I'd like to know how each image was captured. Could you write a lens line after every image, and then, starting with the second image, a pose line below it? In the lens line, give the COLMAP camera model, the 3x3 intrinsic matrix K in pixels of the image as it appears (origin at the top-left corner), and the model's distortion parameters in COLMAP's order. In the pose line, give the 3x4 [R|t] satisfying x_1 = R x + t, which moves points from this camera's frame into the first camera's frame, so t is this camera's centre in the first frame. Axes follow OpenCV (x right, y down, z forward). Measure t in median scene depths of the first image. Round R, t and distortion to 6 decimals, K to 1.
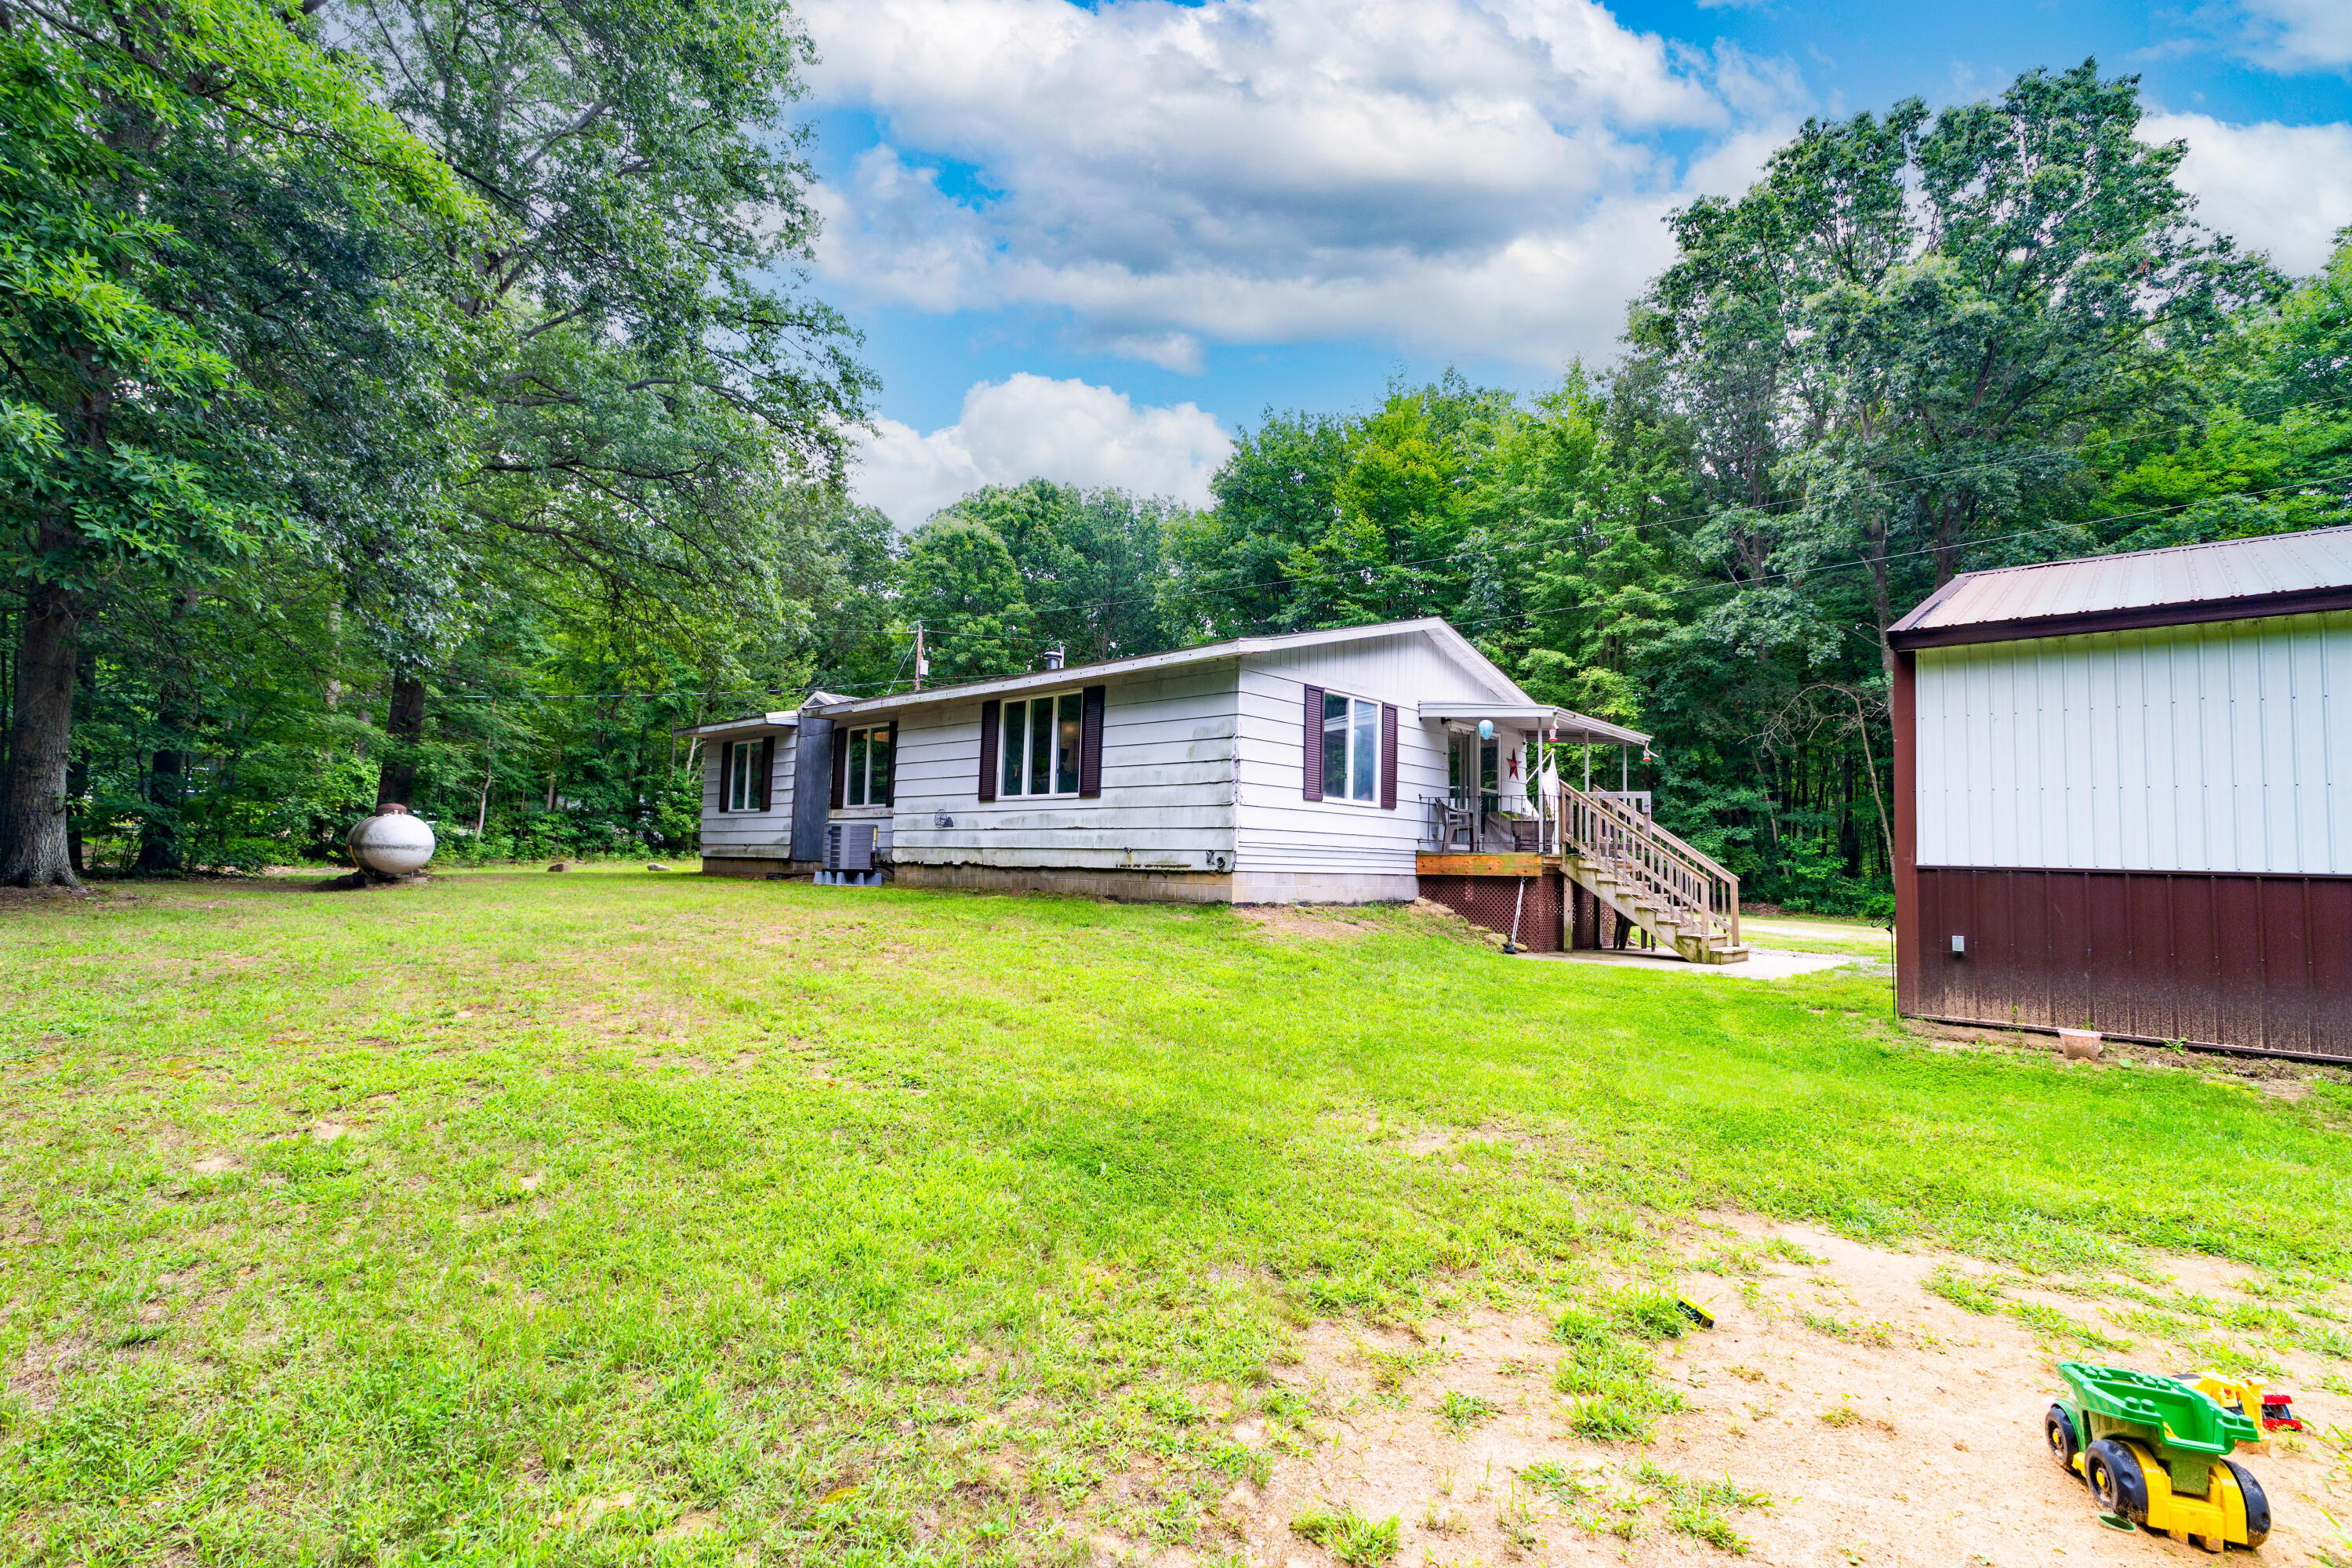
lens RADIAL K [[1050.6, 0, 1179.7], [0, 1050.6, 782.9], [0, 0, 1]] dist [0.001737, 0.006262]
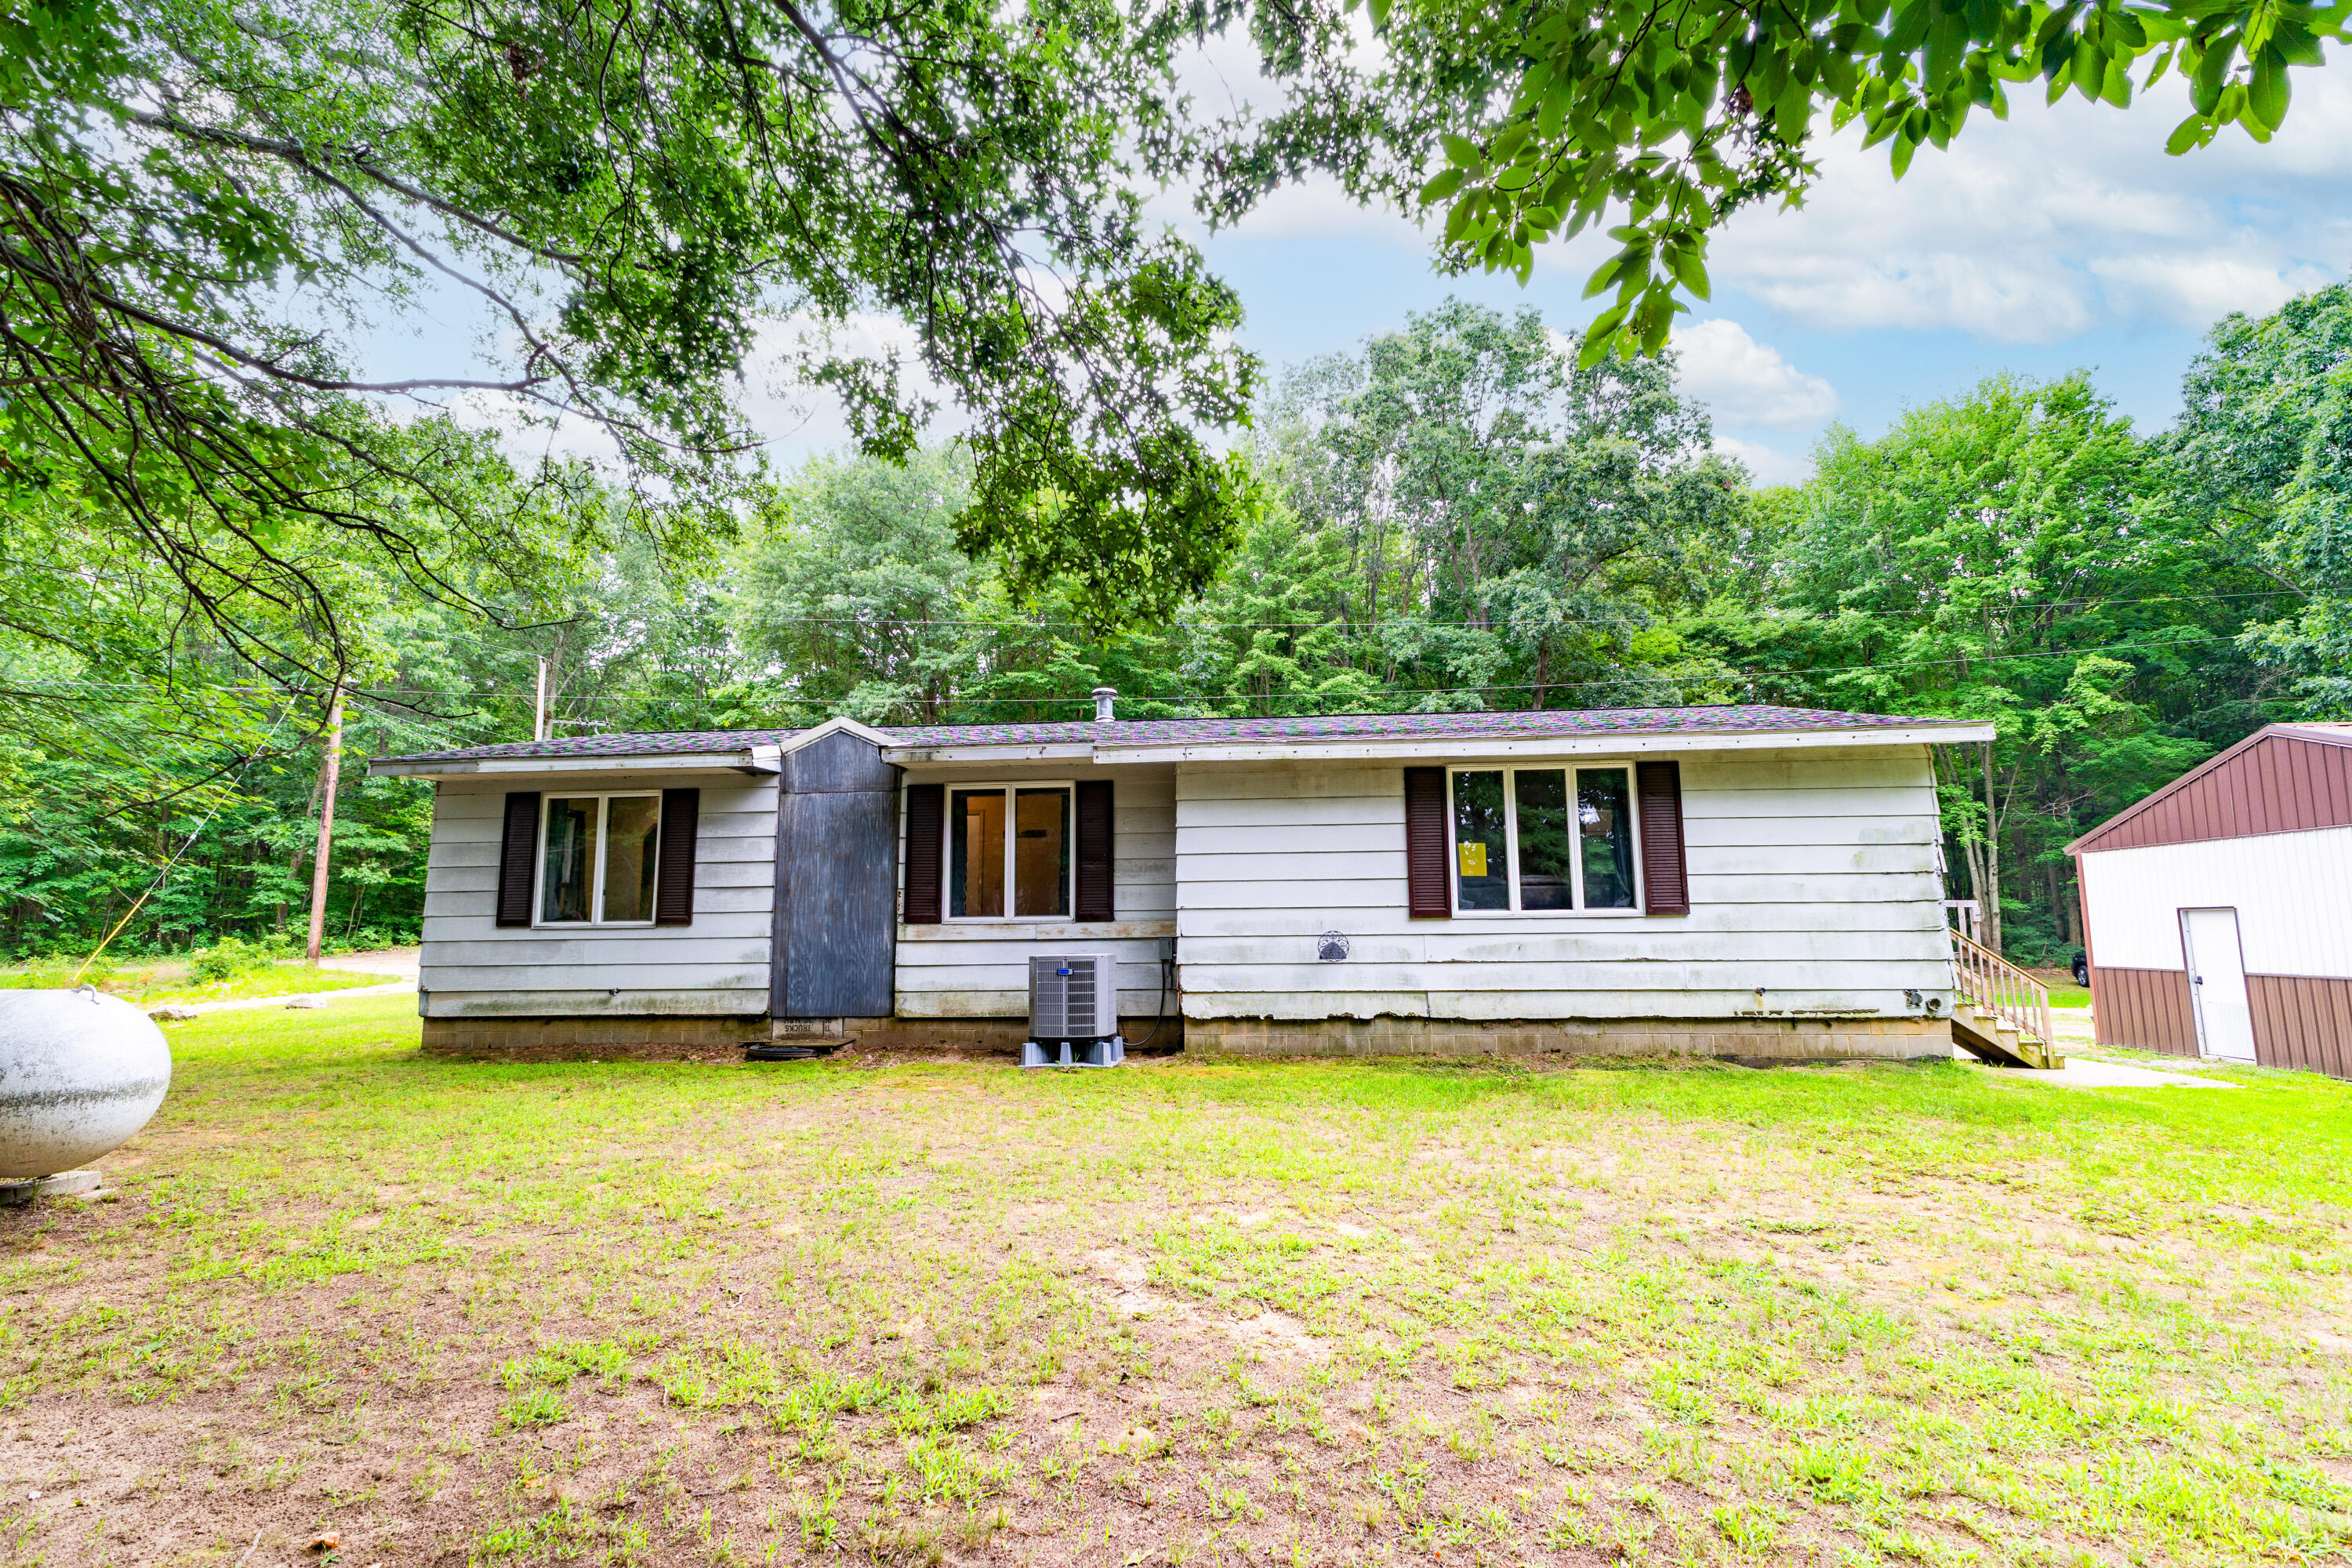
lens RADIAL K [[1050.6, 0, 1179.7], [0, 1050.6, 782.9], [0, 0, 1]] dist [0.001737, 0.006262]
pose [[0.803296, 0.051347, 0.593362, -0.703489], [-0.018326, 0.997936, -0.061548, -0.024007], [-0.595298, 0.038568, 0.802579, 0.563159]]
